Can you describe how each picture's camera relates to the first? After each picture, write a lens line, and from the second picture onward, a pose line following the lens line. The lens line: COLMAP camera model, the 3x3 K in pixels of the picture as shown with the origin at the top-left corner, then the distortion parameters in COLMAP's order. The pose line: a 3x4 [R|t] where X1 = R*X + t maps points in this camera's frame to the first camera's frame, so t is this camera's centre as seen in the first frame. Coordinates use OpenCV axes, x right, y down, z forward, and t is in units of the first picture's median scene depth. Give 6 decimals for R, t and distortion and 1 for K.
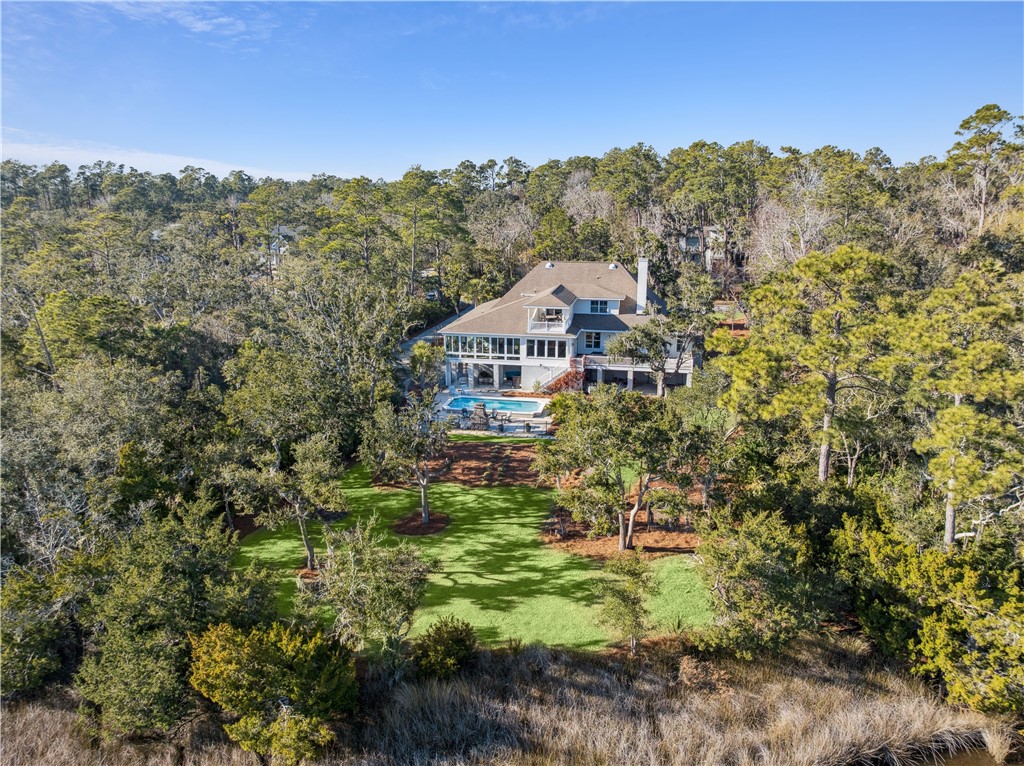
lens RADIAL K [[722.4, 0, 512.4], [0, 722.4, 380.5], [0, 0, 1]] dist [-0.025637, 0.010201]
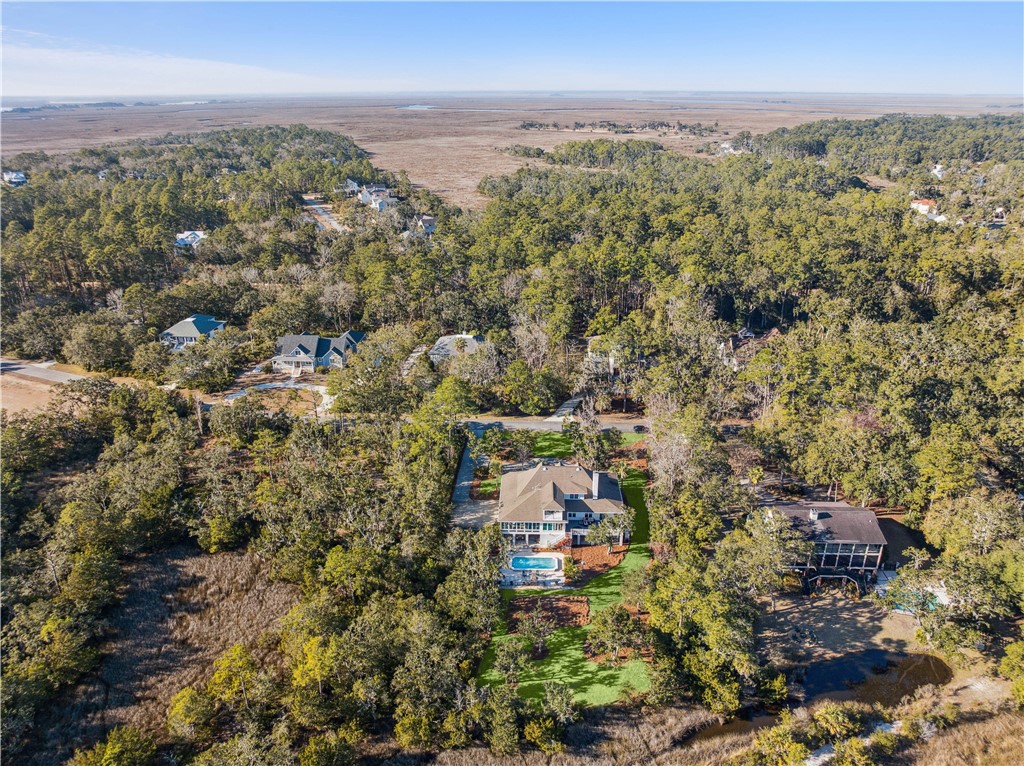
lens RADIAL K [[722.4, 0, 508.7], [0, 722.4, 385.1], [0, 0, 1]] dist [-0.025637, 0.010201]
pose [[0.984931, -0.066181, 0.159786, -0.376394], [0.043629, 0.989085, 0.140737, -0.735099], [-0.167357, -0.131645, 0.977068, -0.925228]]
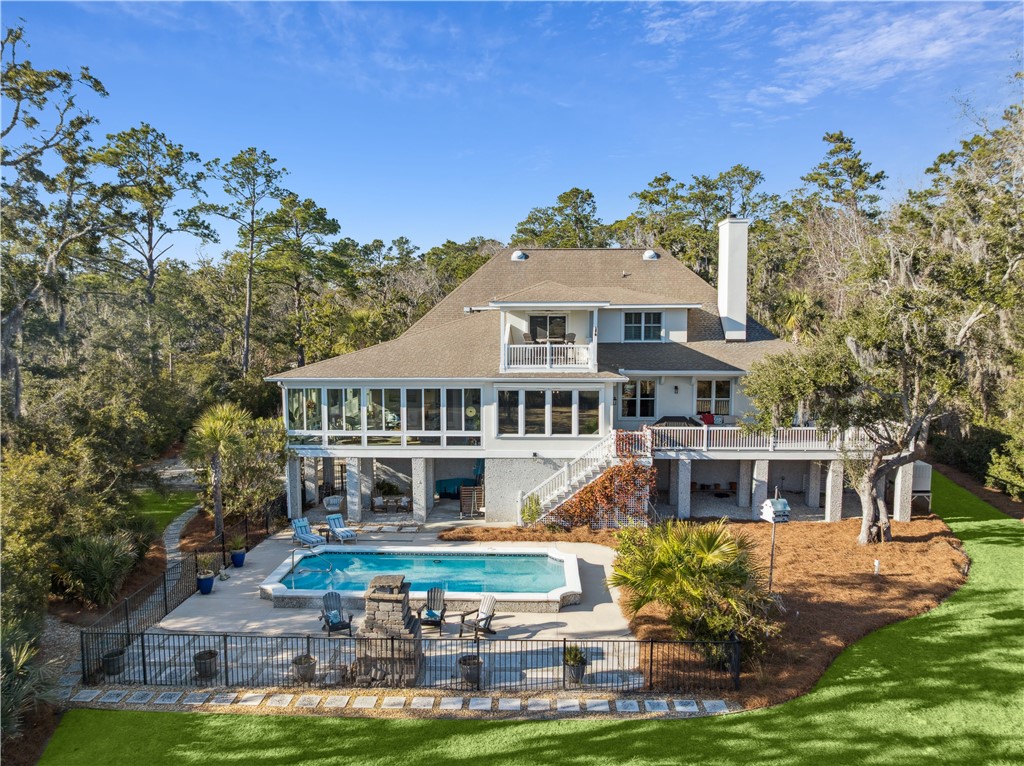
lens RADIAL K [[722.4, 0, 513.9], [0, 722.4, 385.8], [0, 0, 1]] dist [-0.025637, 0.010201]
pose [[0.986675, -0.014988, 0.162013, -0.035409], [0.042048, 0.985411, -0.164914, 0.005785], [-0.157178, 0.169529, 0.972911, 0.617454]]
